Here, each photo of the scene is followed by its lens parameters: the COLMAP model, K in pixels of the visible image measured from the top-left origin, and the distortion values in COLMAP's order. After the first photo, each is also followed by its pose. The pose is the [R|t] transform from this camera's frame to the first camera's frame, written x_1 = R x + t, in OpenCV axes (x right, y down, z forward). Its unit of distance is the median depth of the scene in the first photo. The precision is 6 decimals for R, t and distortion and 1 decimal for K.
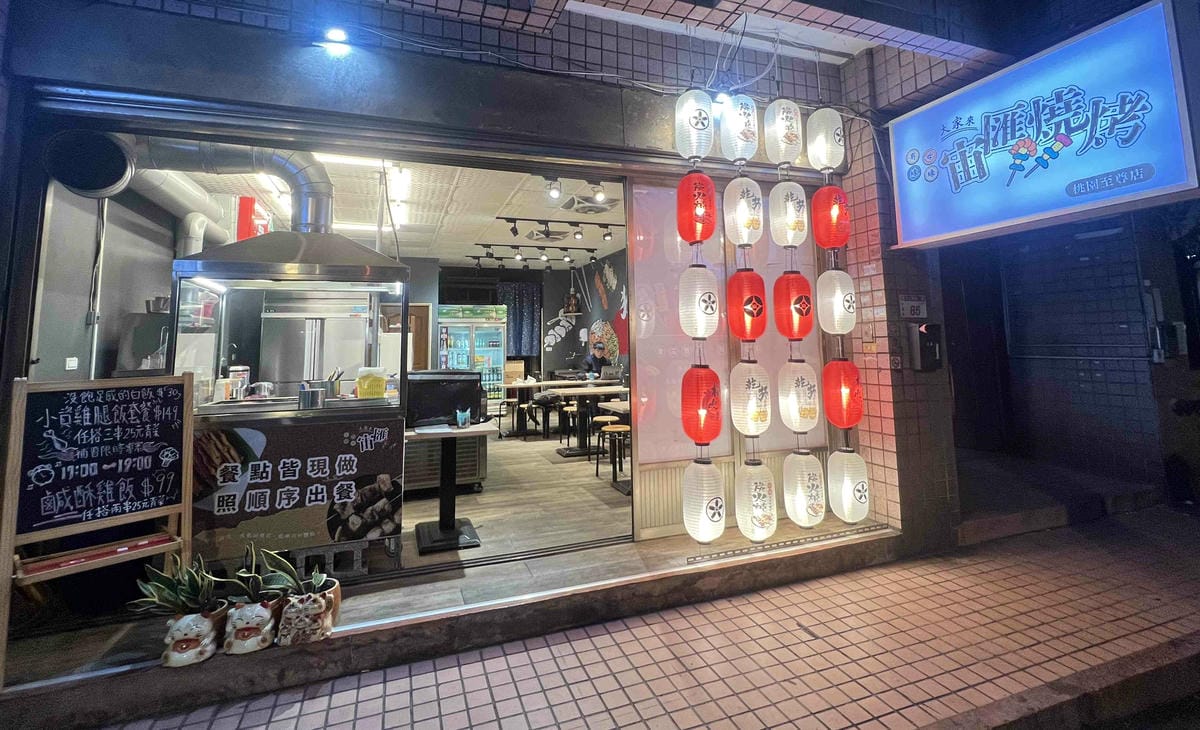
lens RADIAL K [[546.2, 0, 597.2], [0, 546.2, 282.6], [0, 0, 1]] dist [-0.000596, 0.000608]
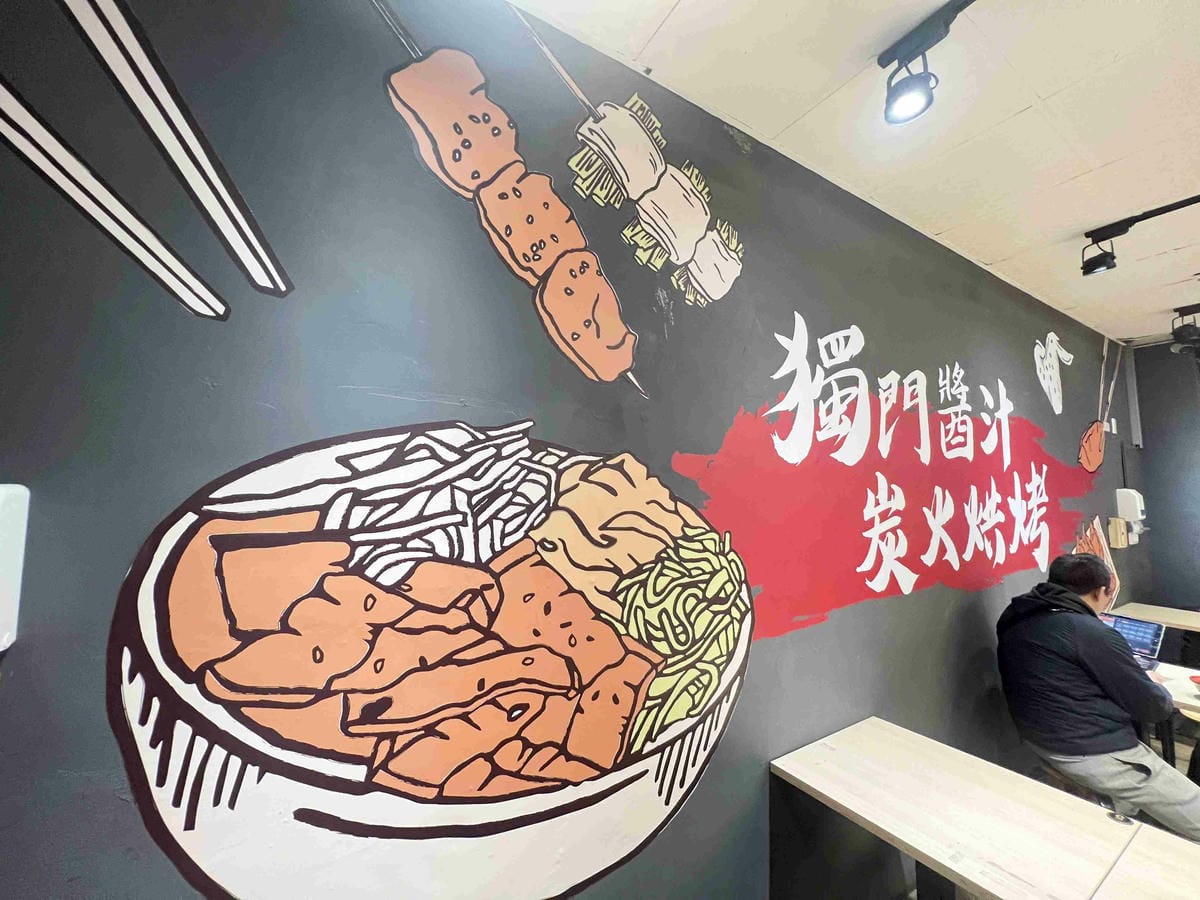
lens RADIAL K [[479.7, 0, 597.7], [0, 479.7, 448.8], [0, 0, 1]] dist [-0.002523, 0.000609]
pose [[-0.187191, 0.105452, 0.976647, -0.362636], [-0.110730, 0.985620, -0.127644, 0.277351], [-0.976063, -0.132037, -0.172822, 3.271835]]
